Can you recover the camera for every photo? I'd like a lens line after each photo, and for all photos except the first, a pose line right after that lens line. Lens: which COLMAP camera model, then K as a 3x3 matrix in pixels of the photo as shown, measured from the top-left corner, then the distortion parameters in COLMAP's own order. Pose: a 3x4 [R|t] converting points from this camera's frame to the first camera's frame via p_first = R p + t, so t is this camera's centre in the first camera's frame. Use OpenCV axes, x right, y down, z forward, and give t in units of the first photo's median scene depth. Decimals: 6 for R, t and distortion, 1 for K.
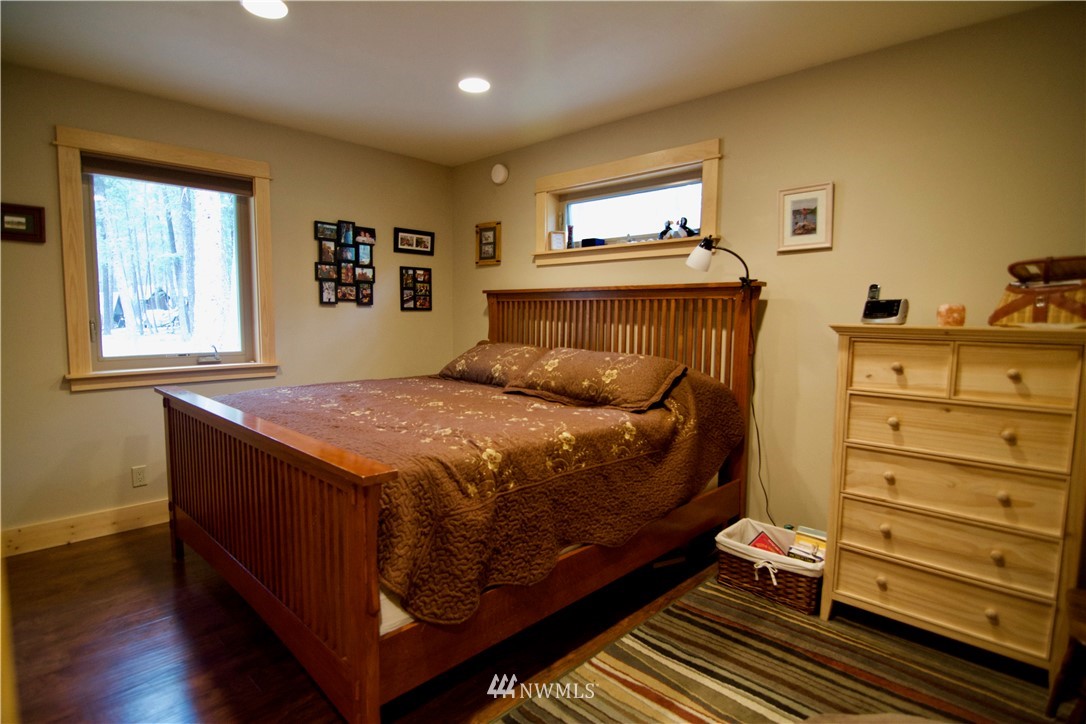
lens RADIAL K [[567.5, 0, 536.2], [0, 567.5, 366.9], [0, 0, 1]] dist [-0.004440, -0.002087]
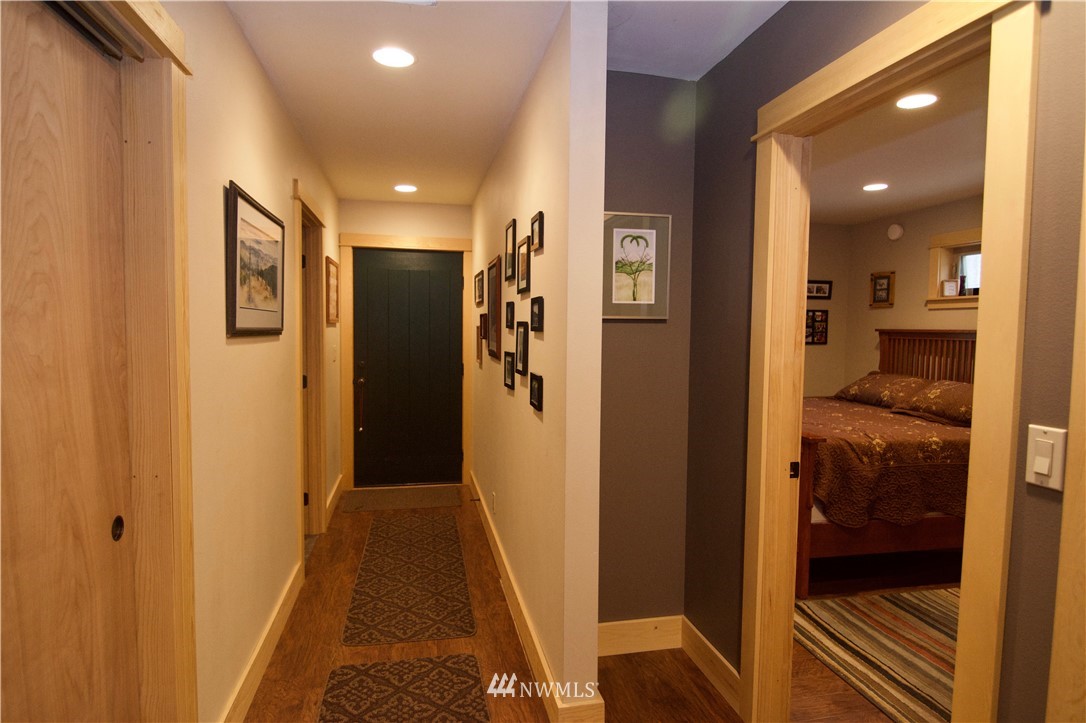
lens RADIAL K [[604.1, 0, 541.9], [0, 604.1, 367.2], [0, 0, 1]] dist [-0.007900, -0.002504]
pose [[0.829368, 0.035560, -0.557570, 0.043724], [-0.055076, 0.998315, -0.018253, 0.009948], [0.555982, 0.045847, 0.829929, -0.569968]]
